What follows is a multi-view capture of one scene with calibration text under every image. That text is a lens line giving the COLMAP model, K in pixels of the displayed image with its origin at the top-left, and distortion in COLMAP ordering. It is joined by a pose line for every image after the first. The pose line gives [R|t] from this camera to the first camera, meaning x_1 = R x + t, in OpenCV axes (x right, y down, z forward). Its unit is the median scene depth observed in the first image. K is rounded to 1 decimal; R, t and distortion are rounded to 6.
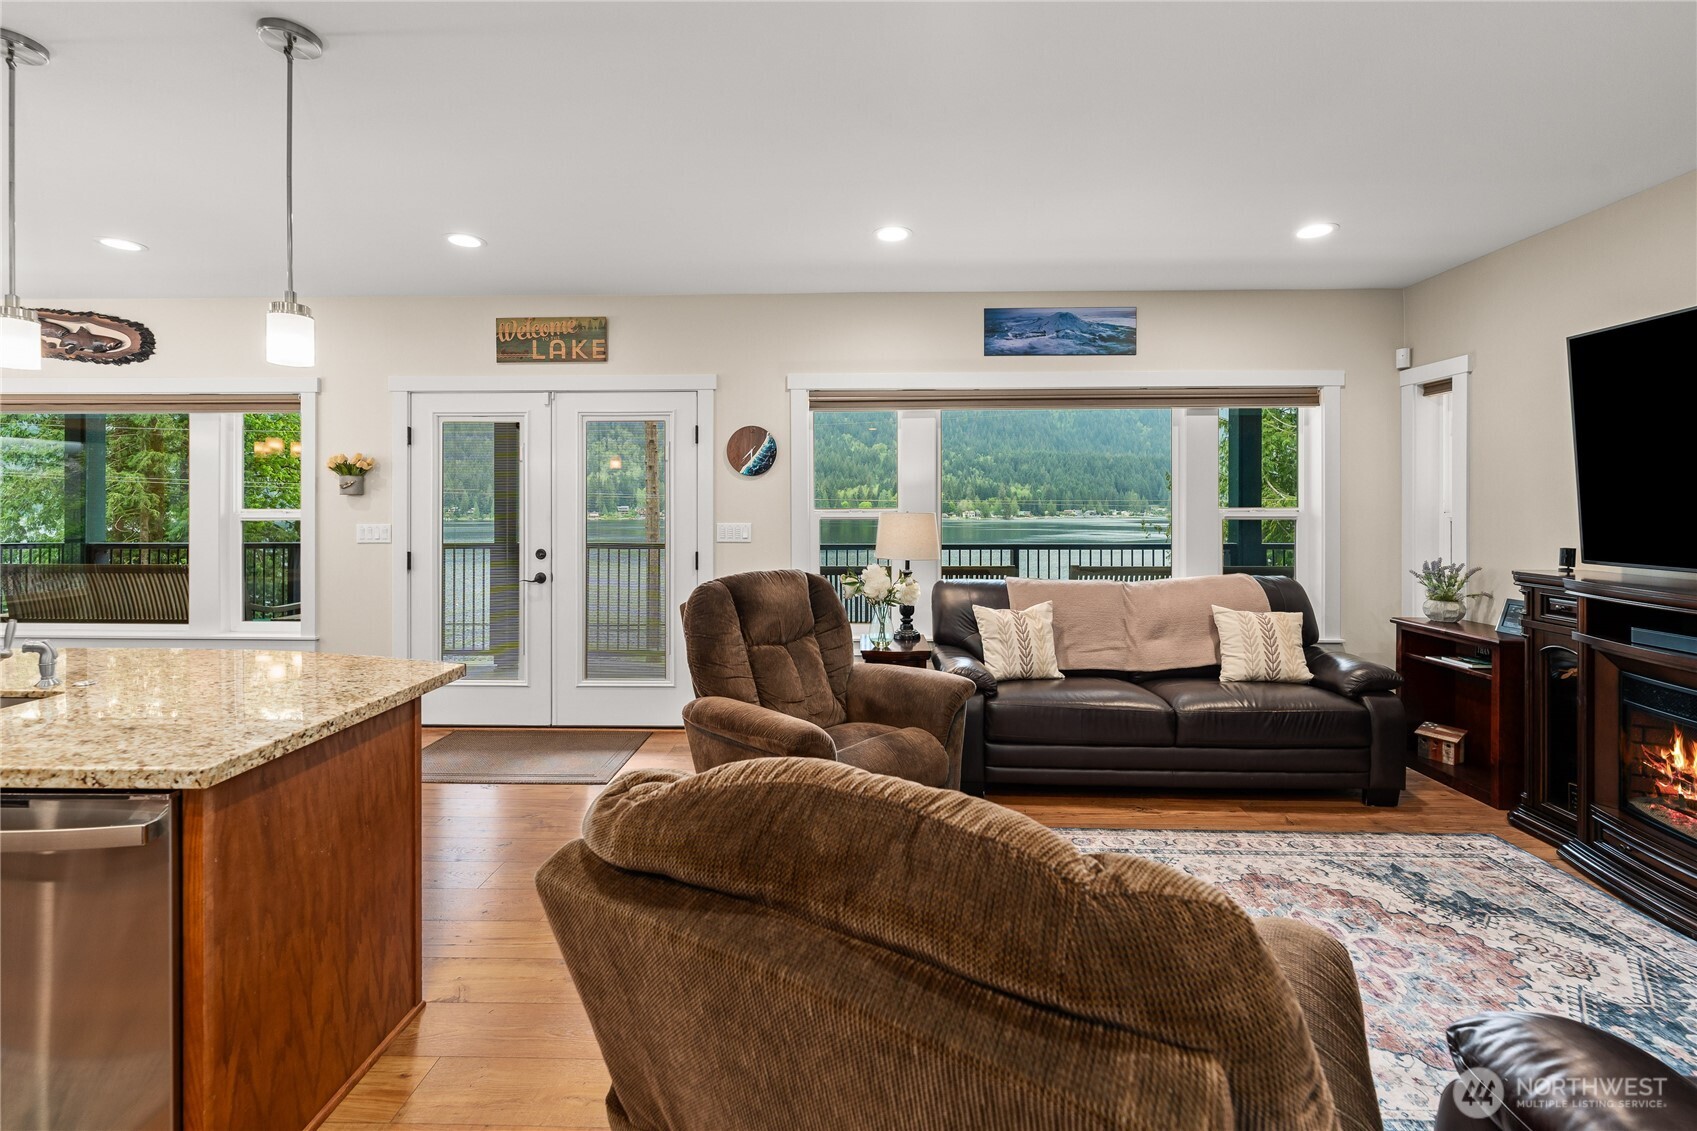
lens RADIAL K [[699.1, 0, 840.9], [0, 699.1, 511.0], [0, 0, 1]] dist [0.004162, -0.002370]
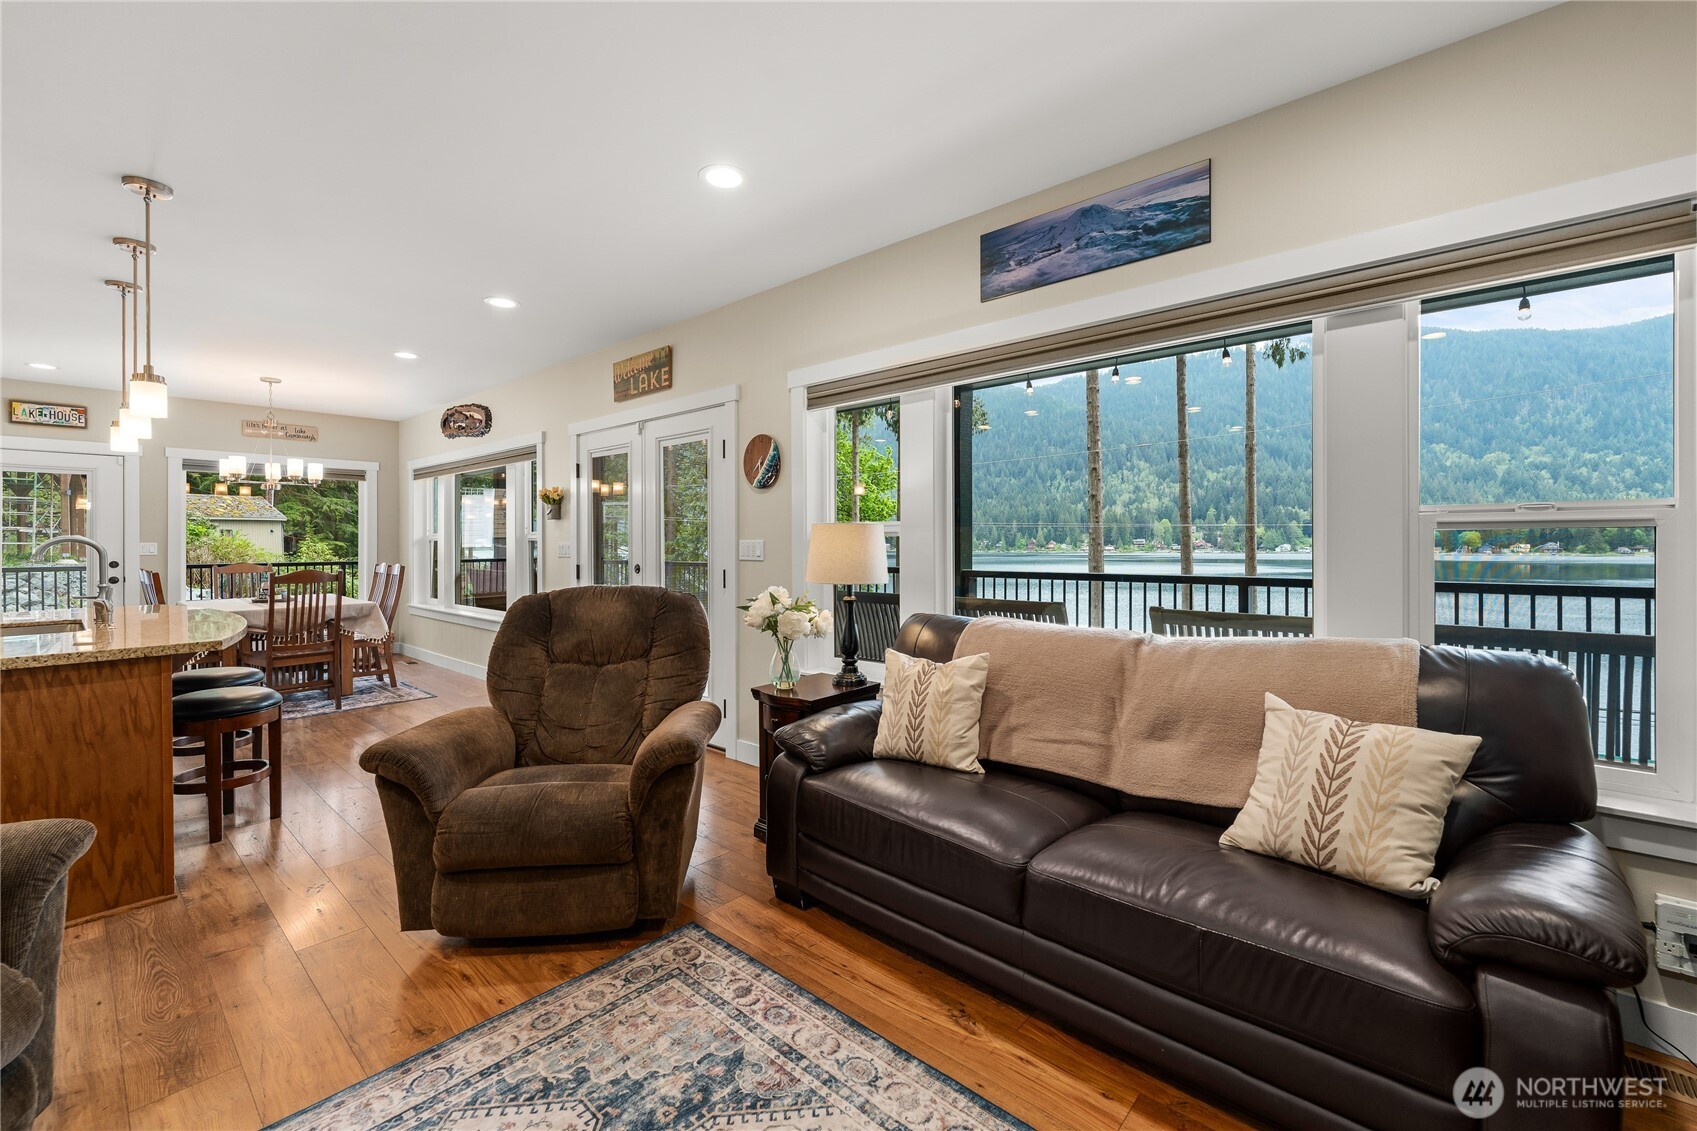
lens RADIAL K [[699.1, 0, 852.7], [0, 699.1, 544.8], [0, 0, 1]] dist [0.004162, -0.002370]
pose [[0.771360, 0.000355, -0.636398, 0.618109], [-0.000187, 1.000000, 0.000331, 0.026081], [0.636398, -0.000136, 0.771361, 0.412339]]
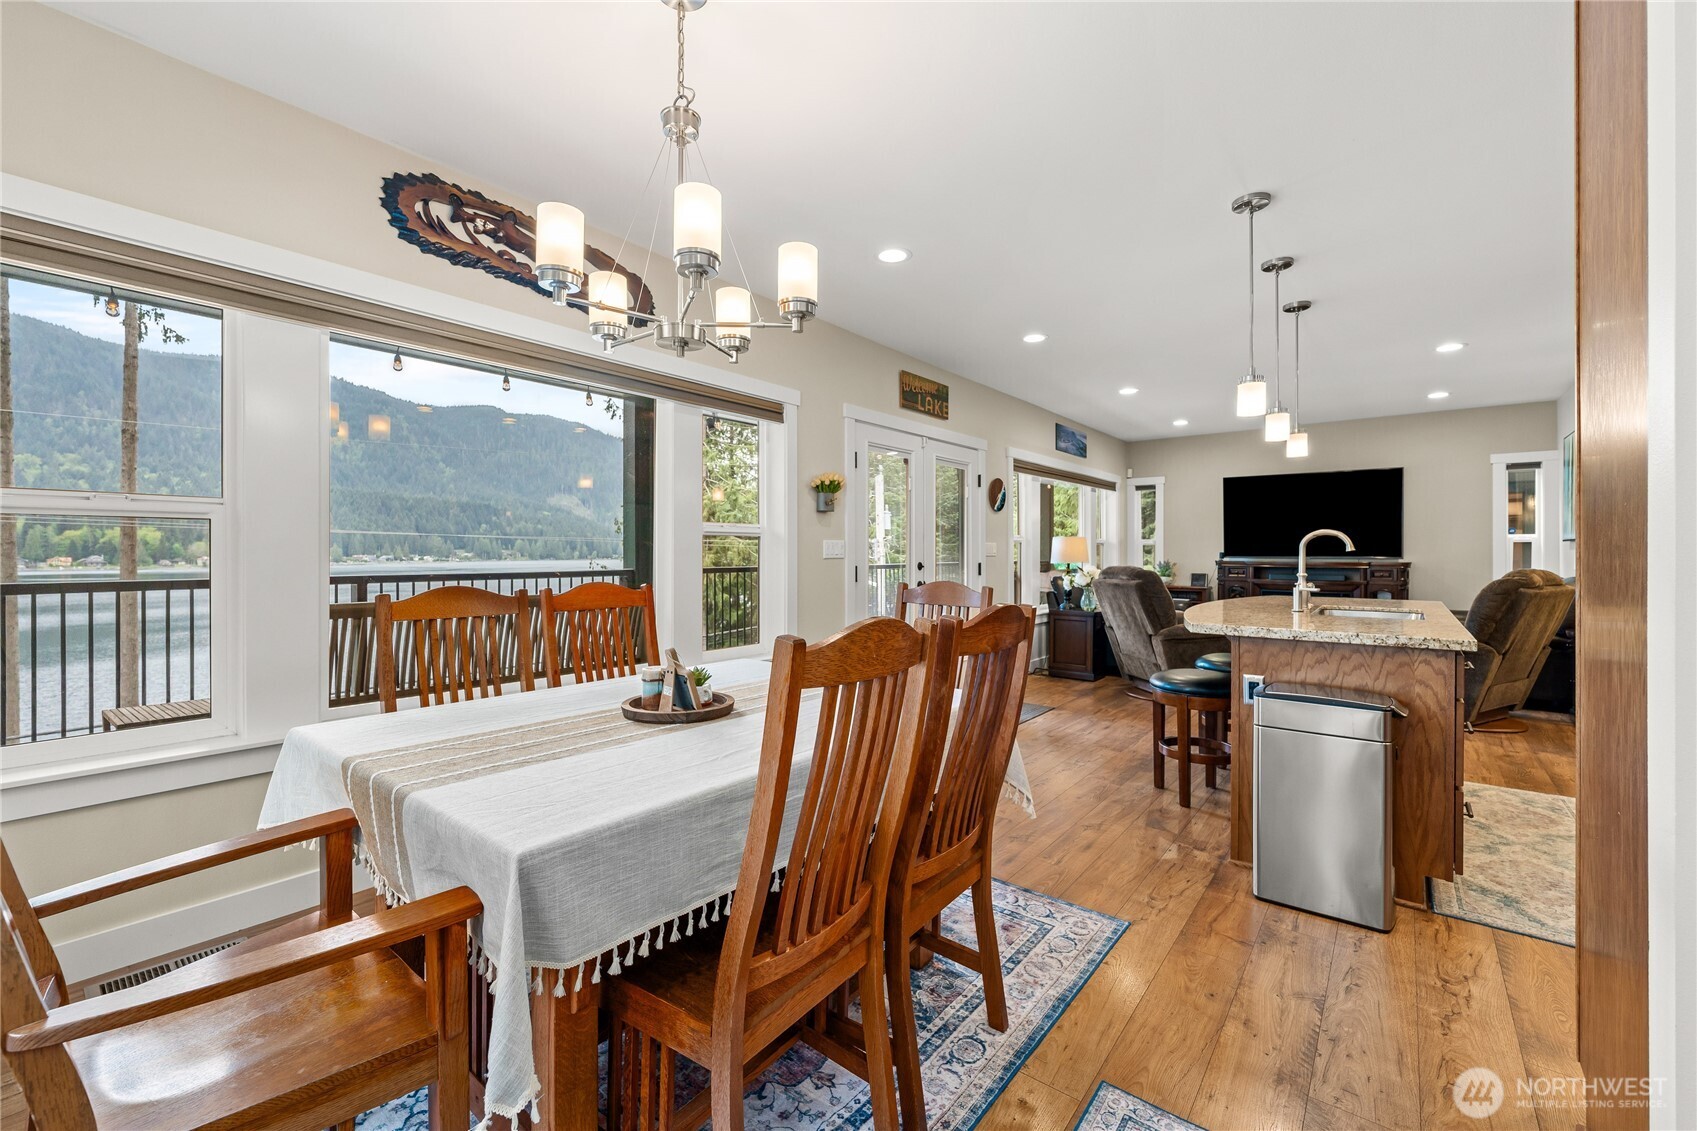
lens RADIAL K [[699.1, 0, 831.1], [0, 699.1, 558.5], [0, 0, 1]] dist [0.004162, -0.002370]
pose [[0.606425, -0.006884, 0.795111, -1.722813], [0.003966, 0.999976, 0.005633, 0.045279], [-0.795131, -0.000262, 0.606438, 0.424238]]
